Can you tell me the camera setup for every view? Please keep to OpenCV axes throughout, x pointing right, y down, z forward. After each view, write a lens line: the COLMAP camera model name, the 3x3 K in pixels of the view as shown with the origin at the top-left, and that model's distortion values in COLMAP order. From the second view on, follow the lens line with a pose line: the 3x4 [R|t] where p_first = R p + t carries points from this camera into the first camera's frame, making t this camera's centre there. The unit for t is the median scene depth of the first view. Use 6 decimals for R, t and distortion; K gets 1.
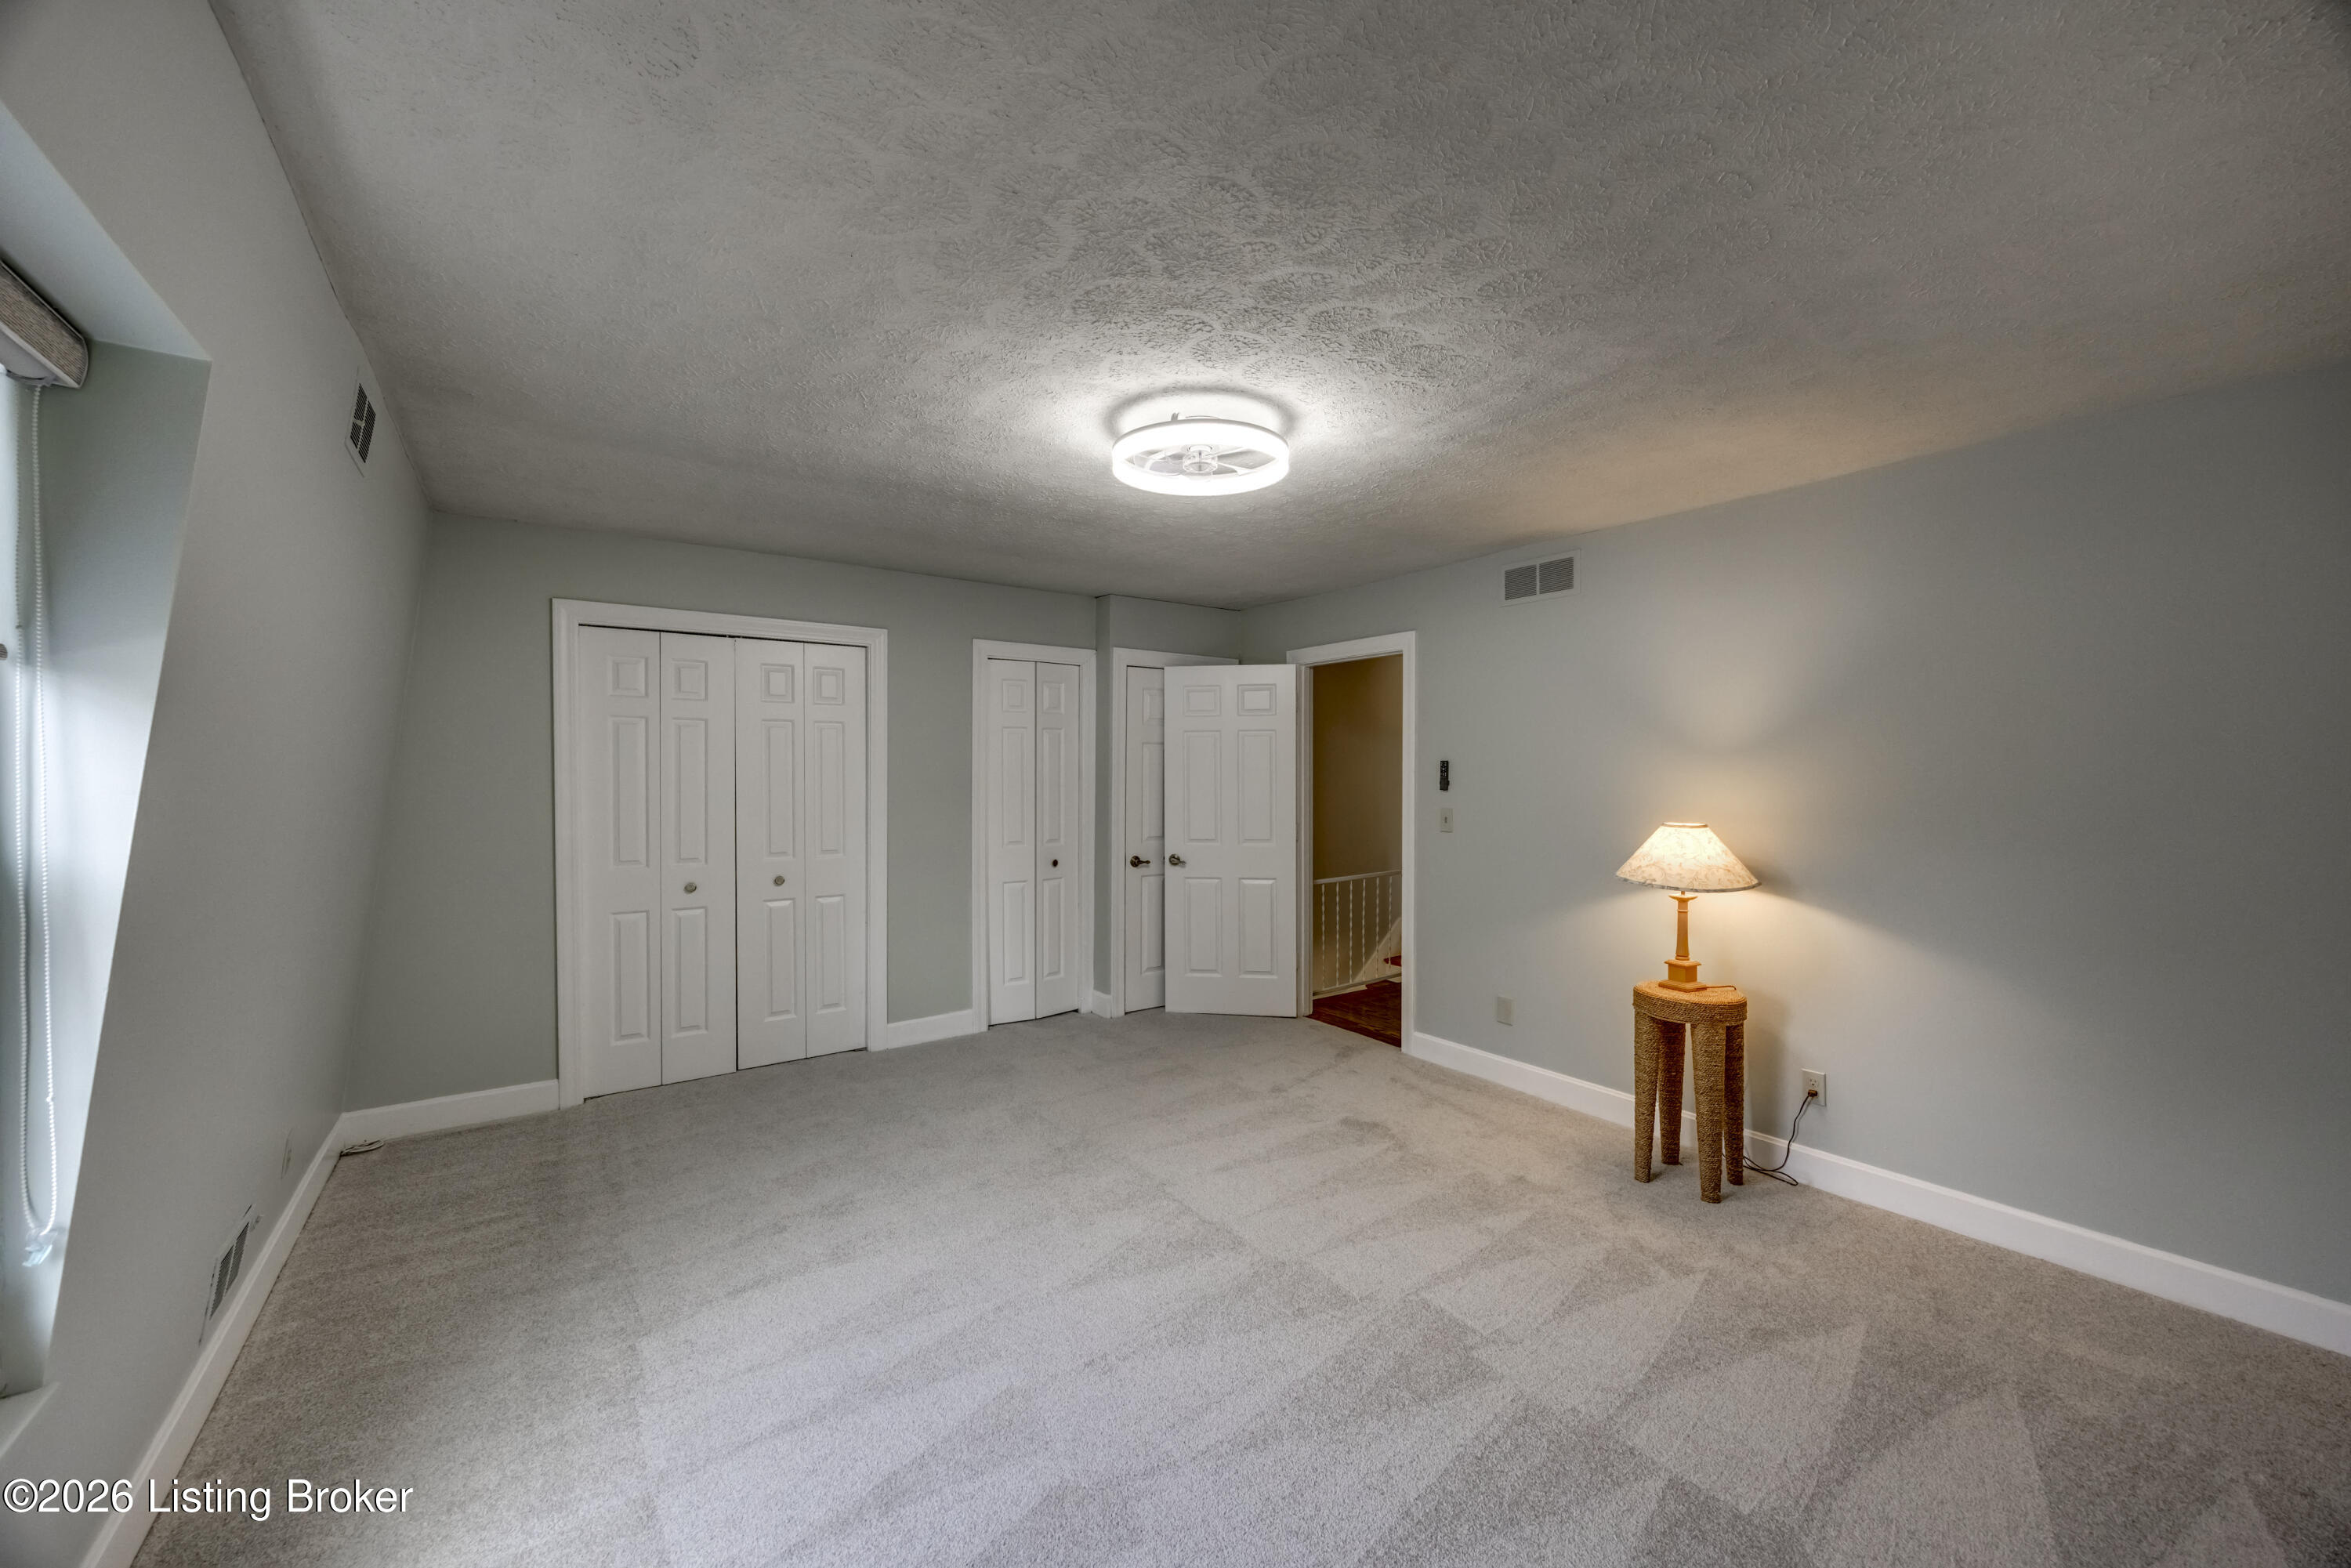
lens RADIAL K [[897.8, 0, 1174.5], [0, 897.8, 772.9], [0, 0, 1]] dist [-0.001237, -0.000042]
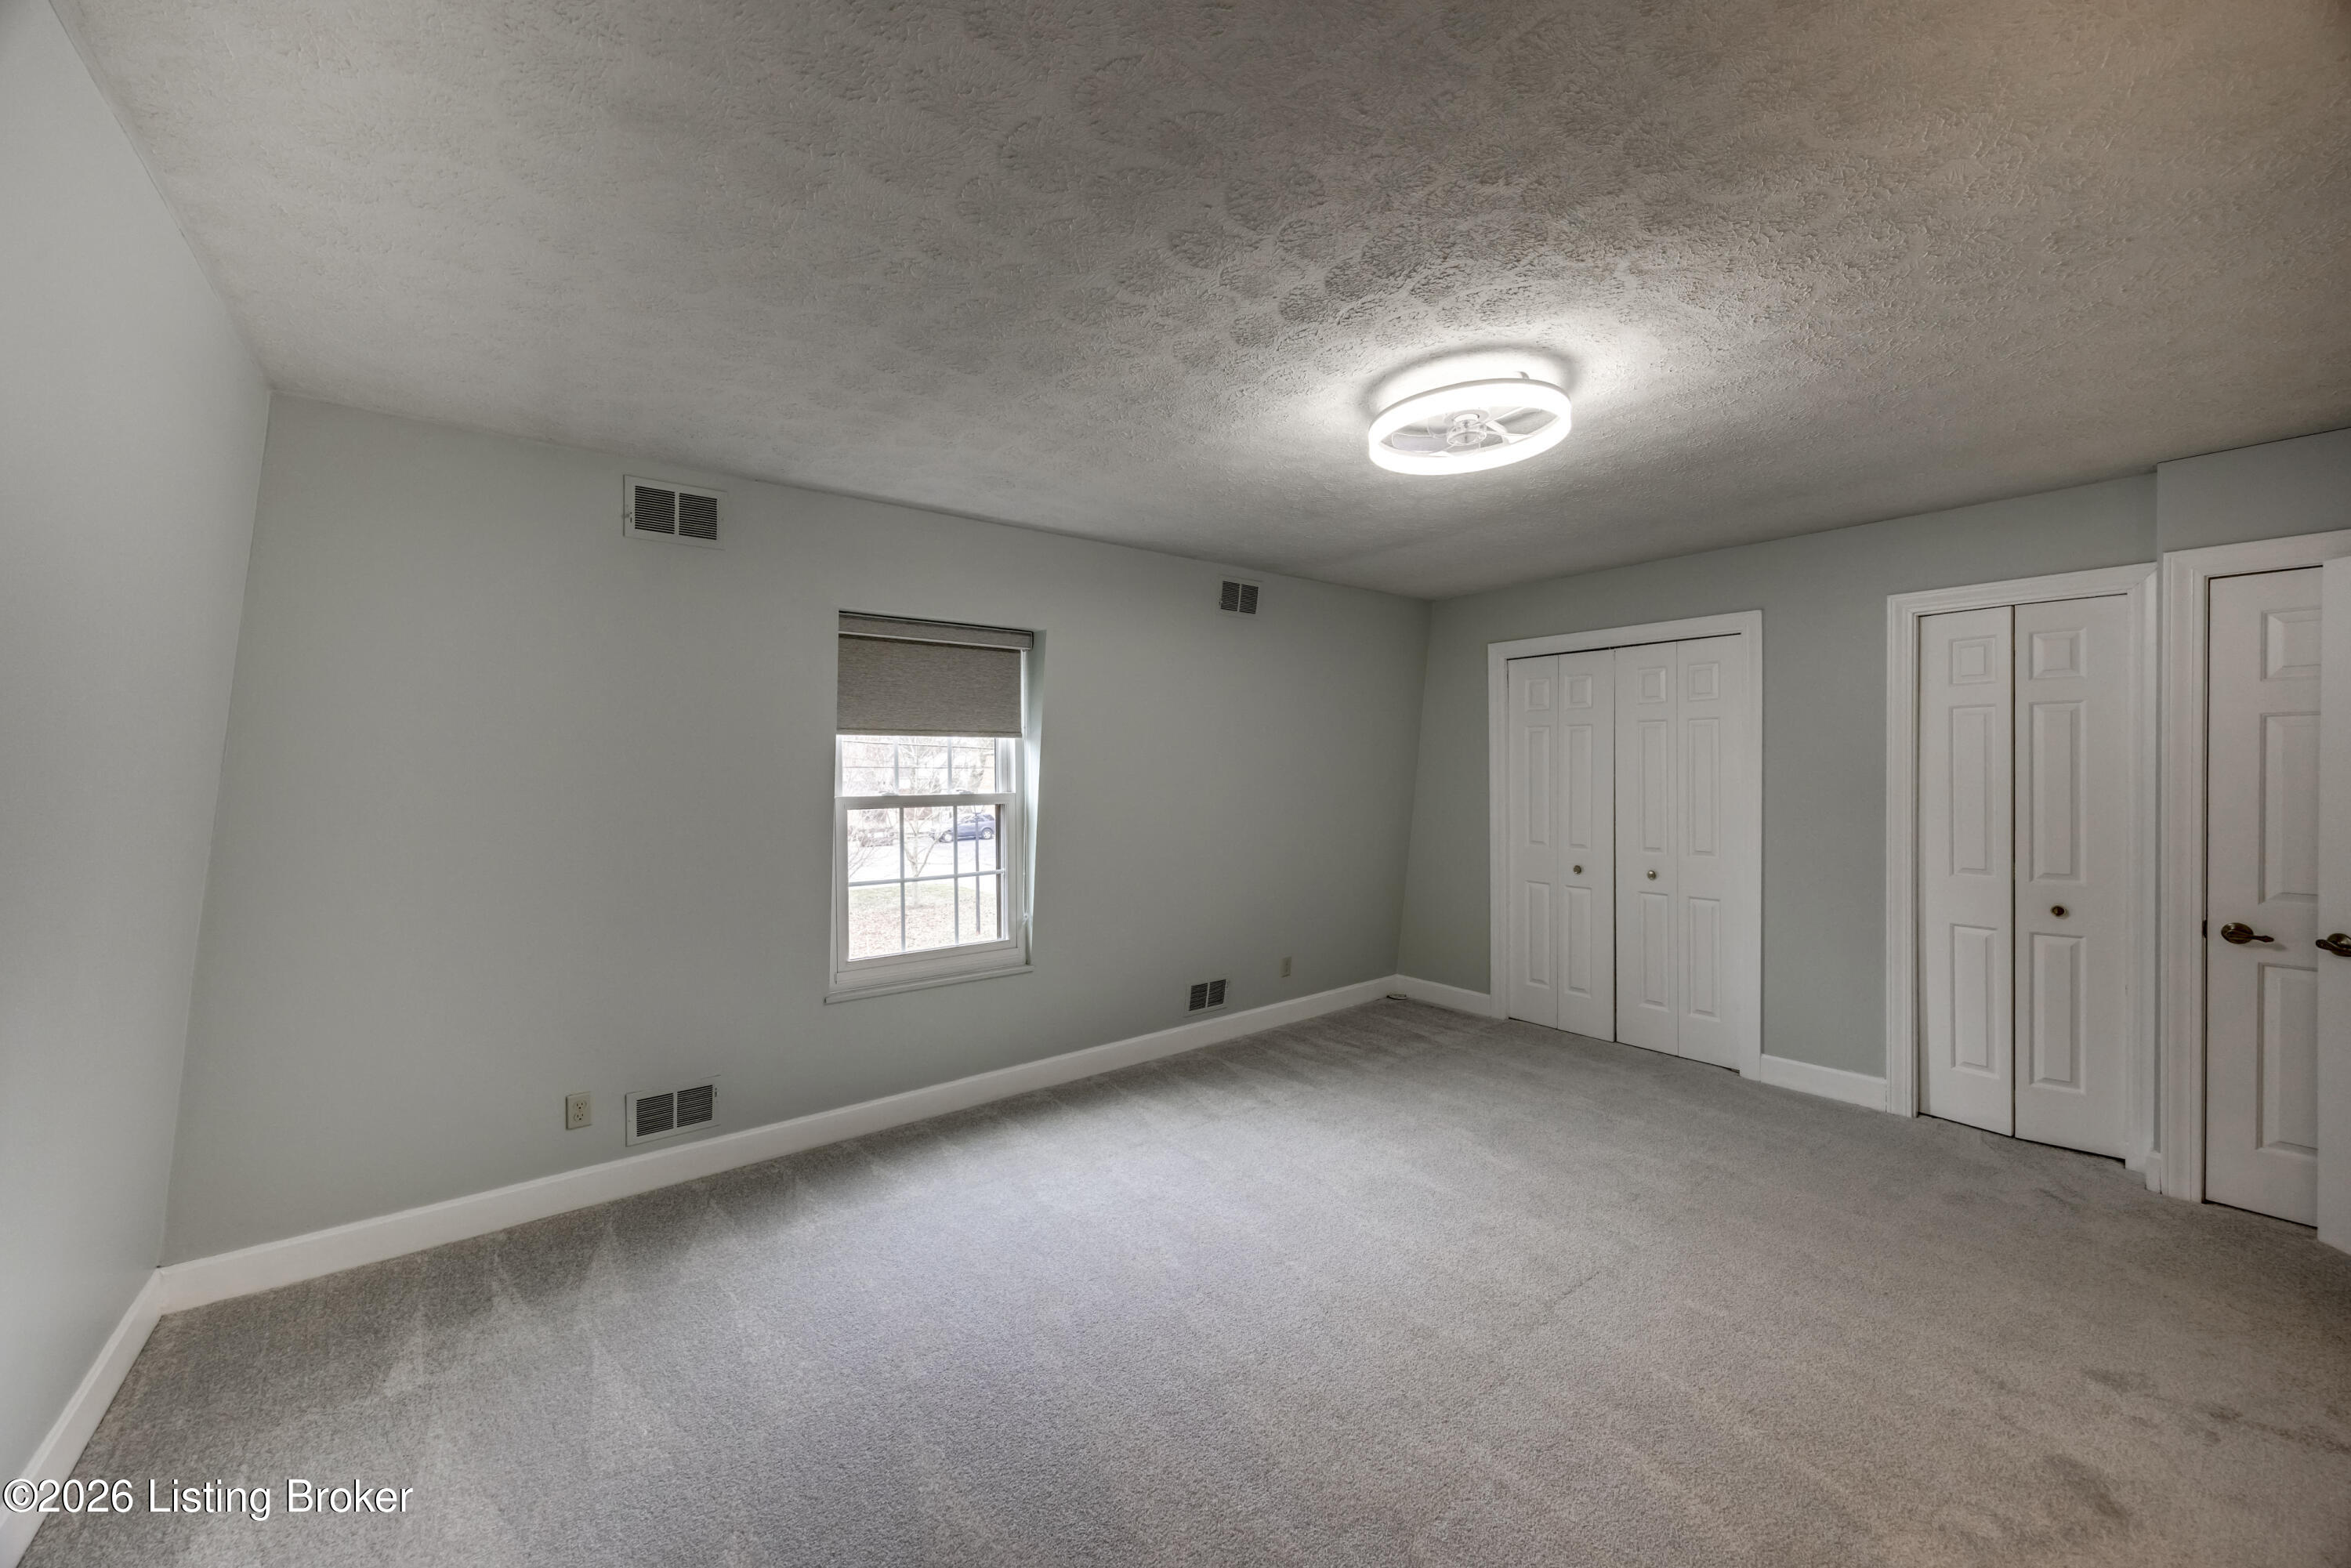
lens RADIAL K [[903.8, 0, 1185.7], [0, 903.8, 776.4], [0, 0, 1]] dist [-0.000970, -0.000203]
pose [[0.039778, 0.006040, -0.999190, 0.598001], [0.003623, 0.999974, 0.006189, -0.001815], [0.999202, -0.003866, 0.039755, 0.433388]]
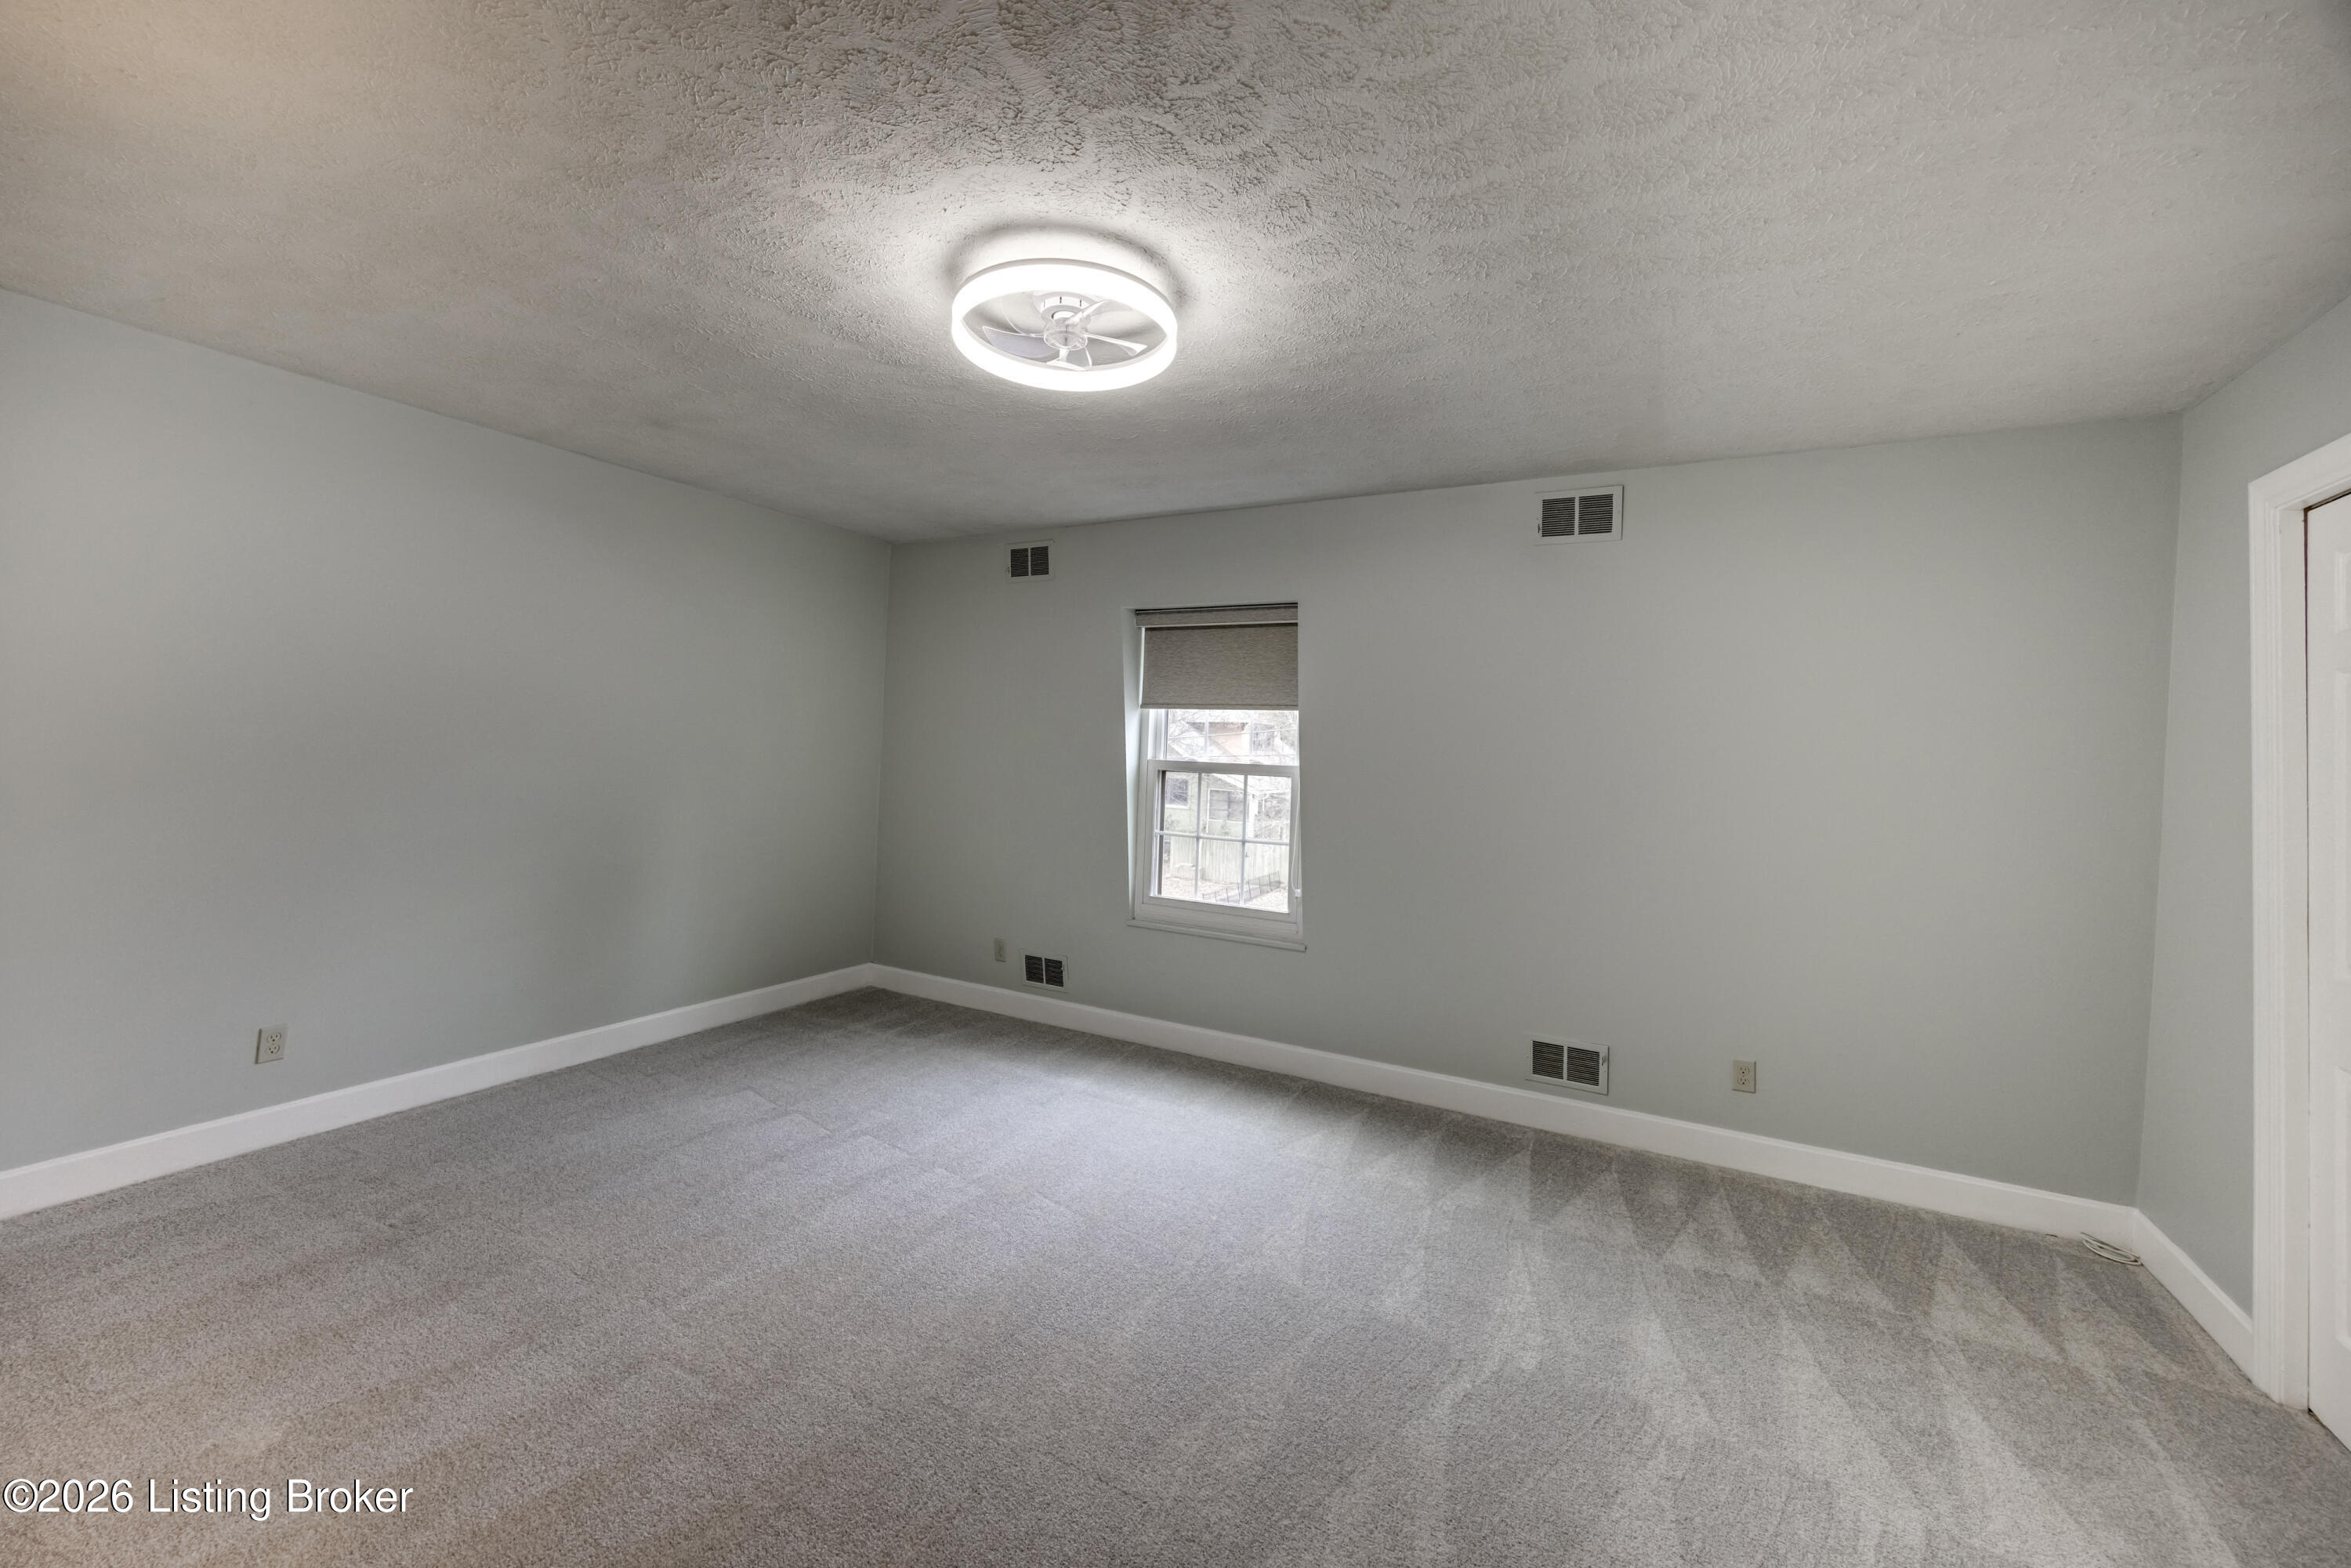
lens RADIAL K [[849.9, 0, 1176.8], [0, 849.9, 713.8], [0, 0, 1]] dist [-0.000840, -0.000065]
pose [[-0.882408, -0.040150, -0.468769, 0.157654], [-0.030251, 0.999132, -0.028631, -0.005380], [0.469512, -0.011083, -0.882857, 1.038428]]
